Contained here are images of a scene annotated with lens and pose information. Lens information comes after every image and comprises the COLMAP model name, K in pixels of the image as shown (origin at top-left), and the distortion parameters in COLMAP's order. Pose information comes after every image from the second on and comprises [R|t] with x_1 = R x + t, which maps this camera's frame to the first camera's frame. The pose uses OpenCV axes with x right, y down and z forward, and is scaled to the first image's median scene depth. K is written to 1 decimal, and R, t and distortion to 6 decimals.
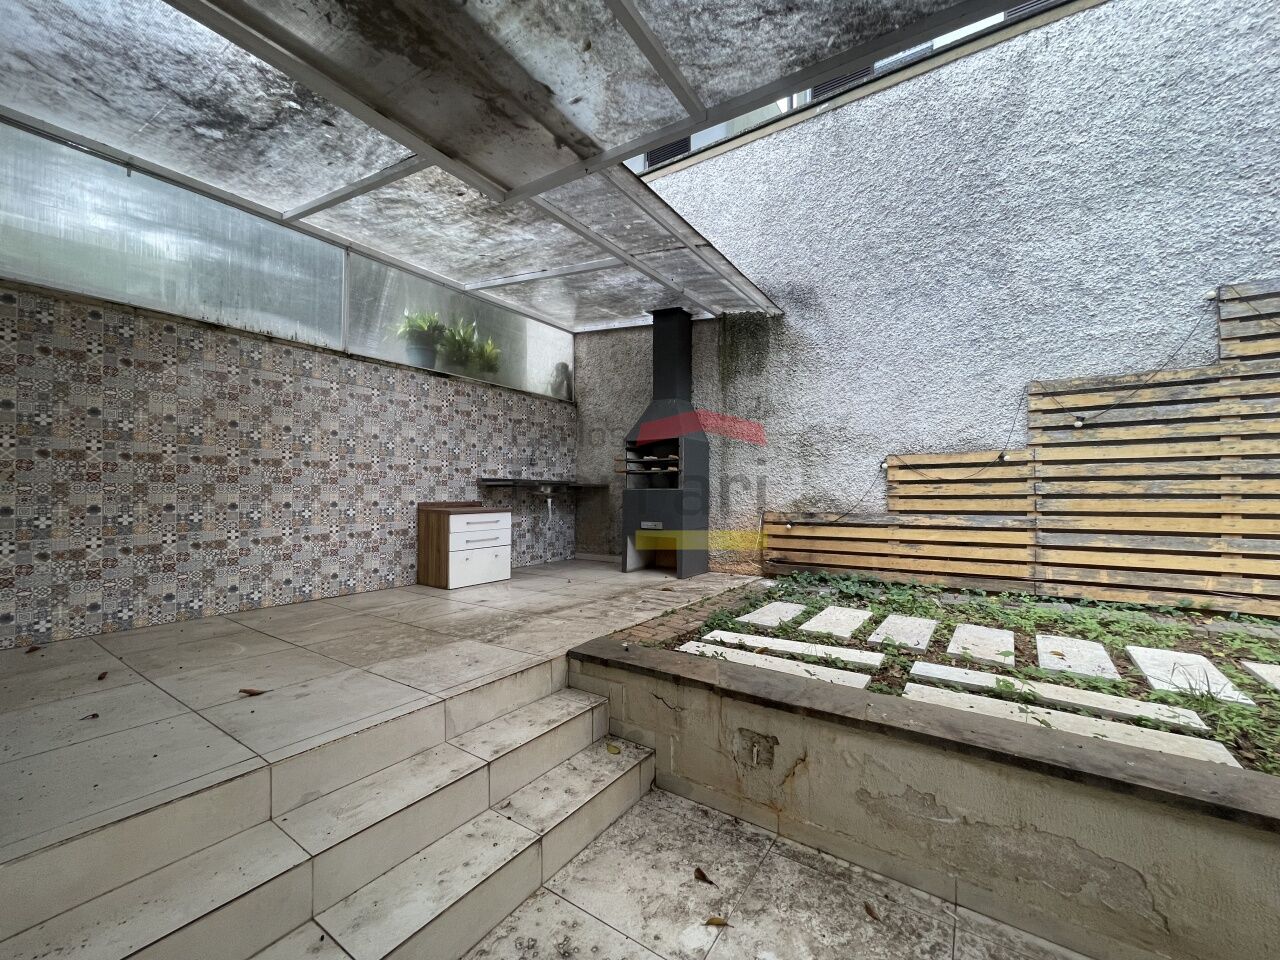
lens RADIAL K [[519.4, 0, 646.1], [0, 519.4, 490.6], [0, 0, 1]] dist [-0.005124, 0.002705]
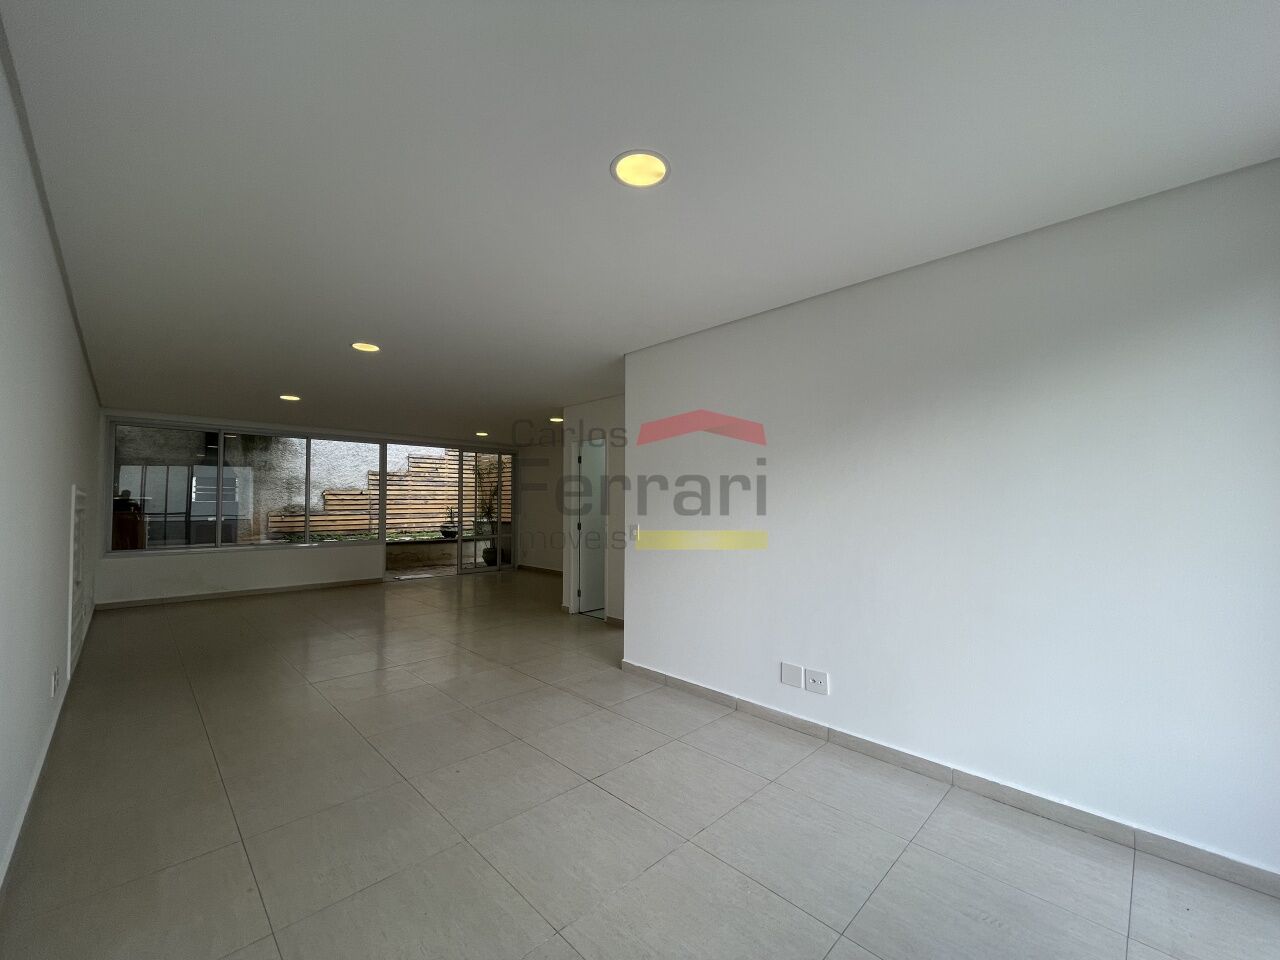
lens RADIAL K [[519.4, 0, 648.4], [0, 519.4, 490.5], [0, 0, 1]] dist [-0.005124, 0.002705]
pose [[0.165657, 0.027210, 0.985808, -2.492304], [-0.000579, 0.999622, -0.027494, 0.013211], [-0.986183, 0.003984, 0.165611, -1.479163]]
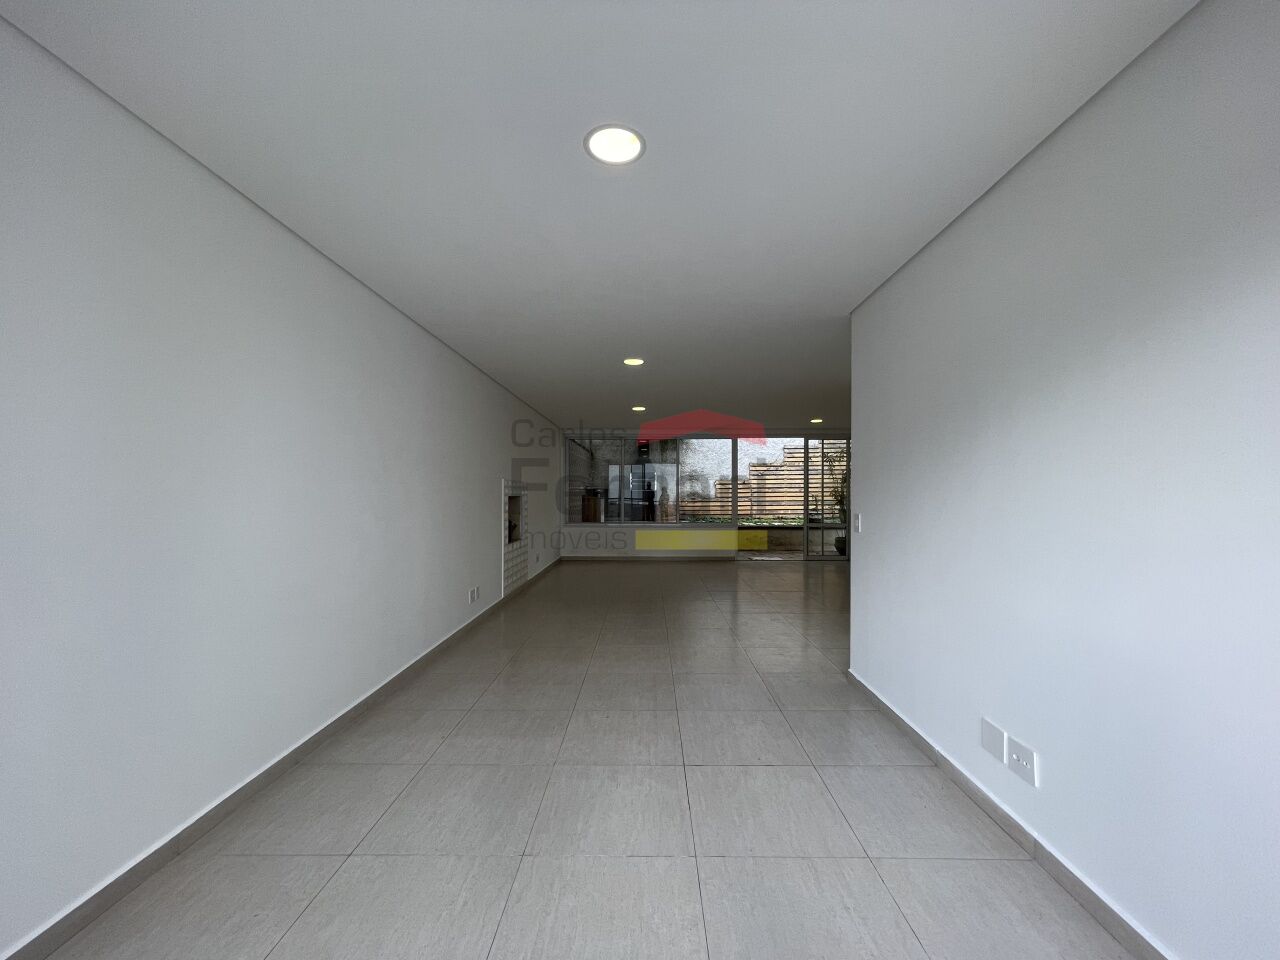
lens RADIAL K [[519.4, 0, 653.8], [0, 519.4, 485.5], [0, 0, 1]] dist [-0.005124, 0.002705]
pose [[0.823240, 0.010393, 0.567598, -2.192500], [-0.001973, 0.999879, -0.015447, 0.021911], [-0.567690, 0.011597, 0.823161, -1.903384]]
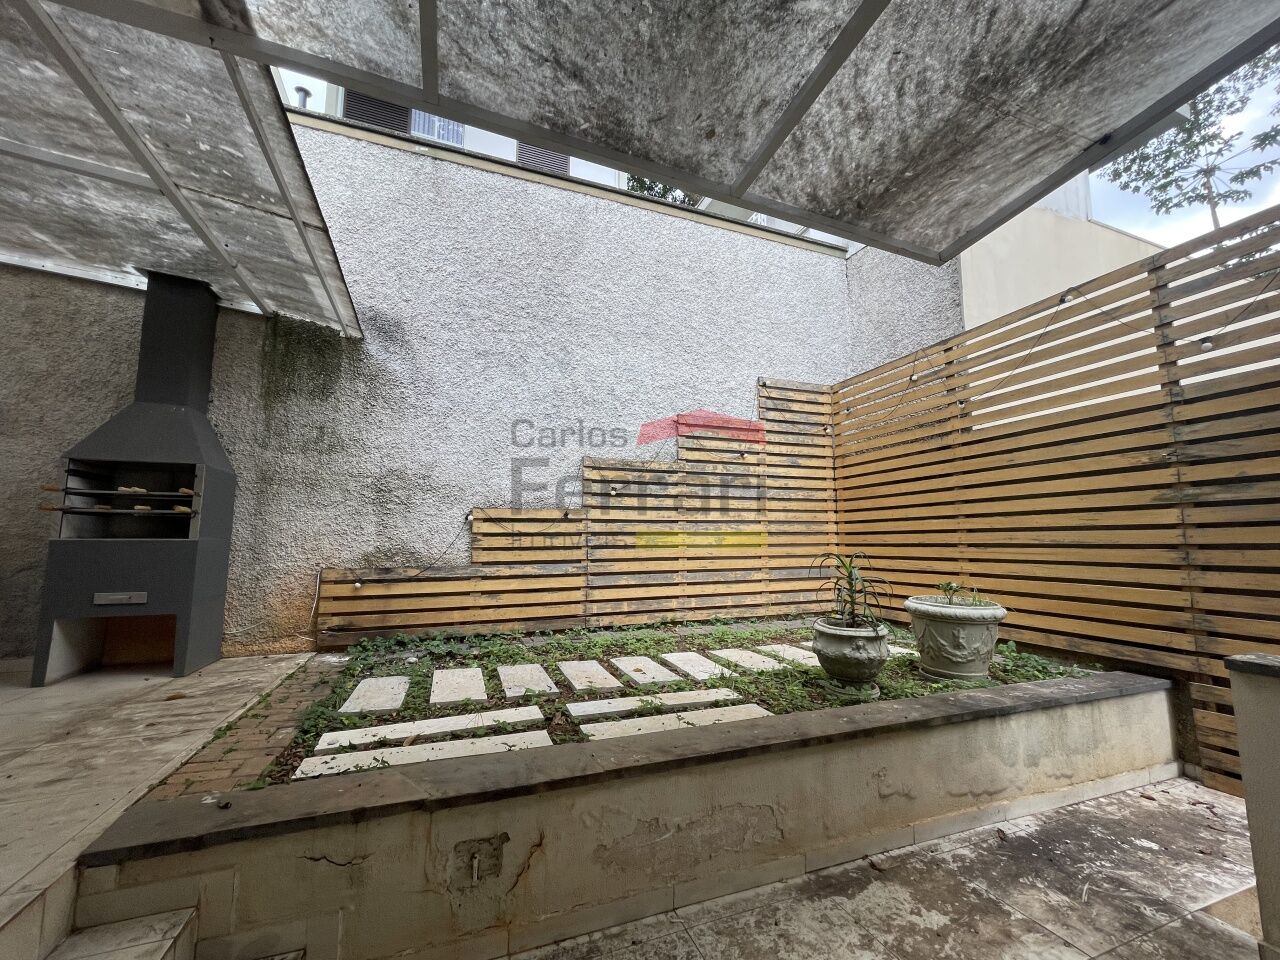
lens RADIAL K [[519.4, 0, 647.7], [0, 519.4, 489.3], [0, 0, 1]] dist [-0.005124, 0.002705]
pose [[0.567527, 0.084500, 0.819007, -0.216774], [-0.000162, 0.994731, -0.102518, 0.000507], [-0.823355, 0.058049, 0.564550, 0.176267]]
